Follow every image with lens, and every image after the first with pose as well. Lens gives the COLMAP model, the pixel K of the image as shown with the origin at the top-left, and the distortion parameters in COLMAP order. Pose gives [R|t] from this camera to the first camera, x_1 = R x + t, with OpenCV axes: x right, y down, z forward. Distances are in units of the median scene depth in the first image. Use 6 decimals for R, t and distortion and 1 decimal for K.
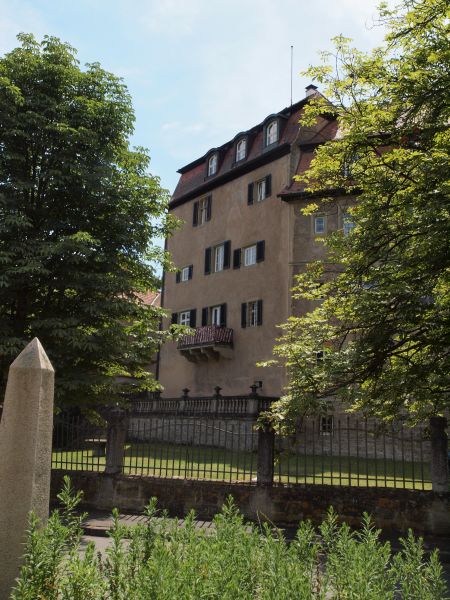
lens RADIAL K [[685.6, 0, 225.0], [0, 685.6, 300.0], [0, 0, 1]] dist [-0.011721, -0.007813]
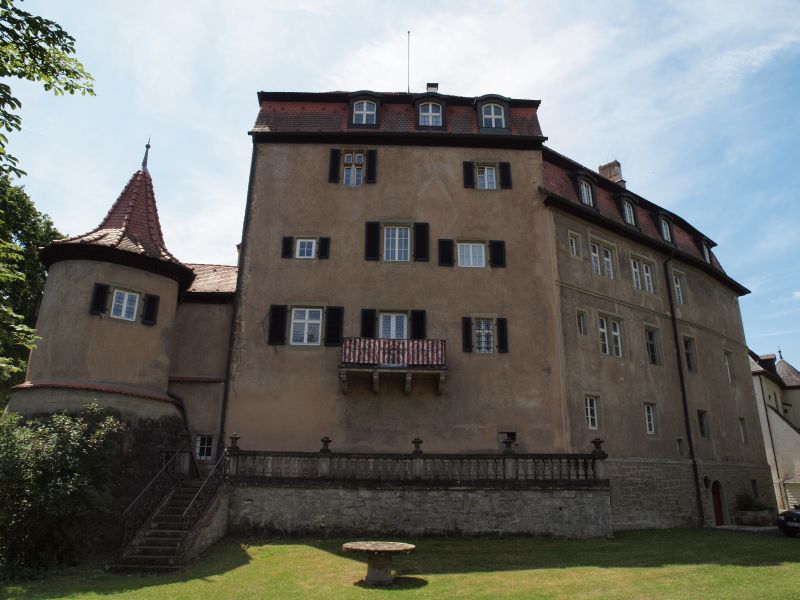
lens RADIAL K [[617.4, 0, 401.3], [0, 617.4, 282.3], [0, 0, 1]] dist [-0.108223, 0.111887]
pose [[0.521440, 0.266316, 0.810664, -0.501609], [-0.141886, 0.963882, -0.225387, 0.115693], [-0.841409, 0.002504, 0.540394, 0.692835]]
